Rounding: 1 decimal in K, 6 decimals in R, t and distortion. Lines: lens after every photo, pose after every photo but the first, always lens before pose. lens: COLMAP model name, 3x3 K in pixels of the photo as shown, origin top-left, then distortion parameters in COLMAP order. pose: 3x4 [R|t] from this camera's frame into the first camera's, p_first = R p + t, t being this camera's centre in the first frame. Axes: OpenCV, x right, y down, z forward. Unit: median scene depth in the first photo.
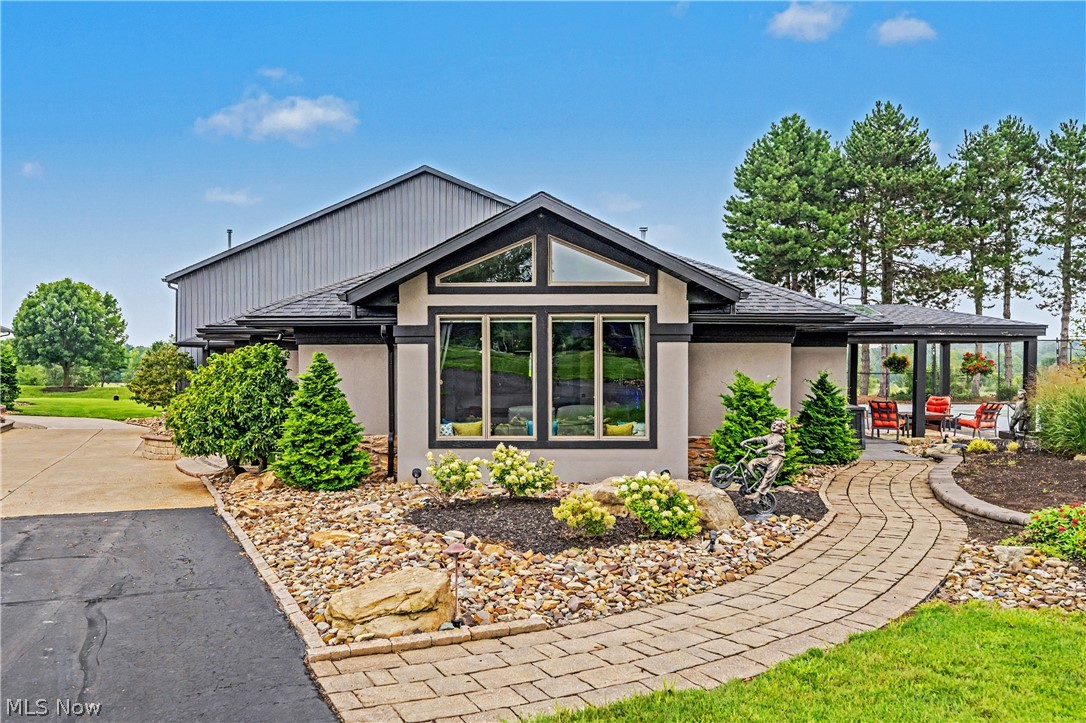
lens RADIAL K [[857.6, 0, 539.6], [0, 857.6, 360.5], [0, 0, 1]] dist [0.004955, 0.002487]
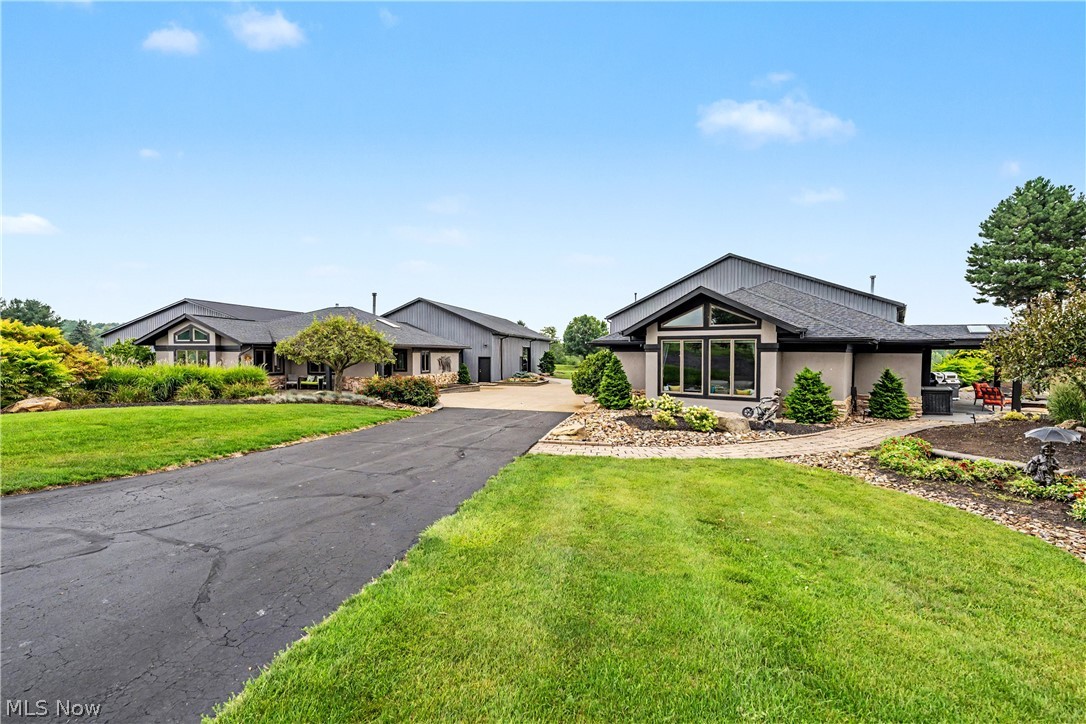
lens RADIAL K [[461.9, 0, 543.6], [0, 461.9, 360.5], [0, 0, 1]] dist [-0.000162, 0.000068]
pose [[0.830161, 0.015281, -0.557314, 0.323852], [-0.007621, 0.999842, 0.016064, -0.014046], [0.557471, -0.009089, 0.830147, -0.245807]]
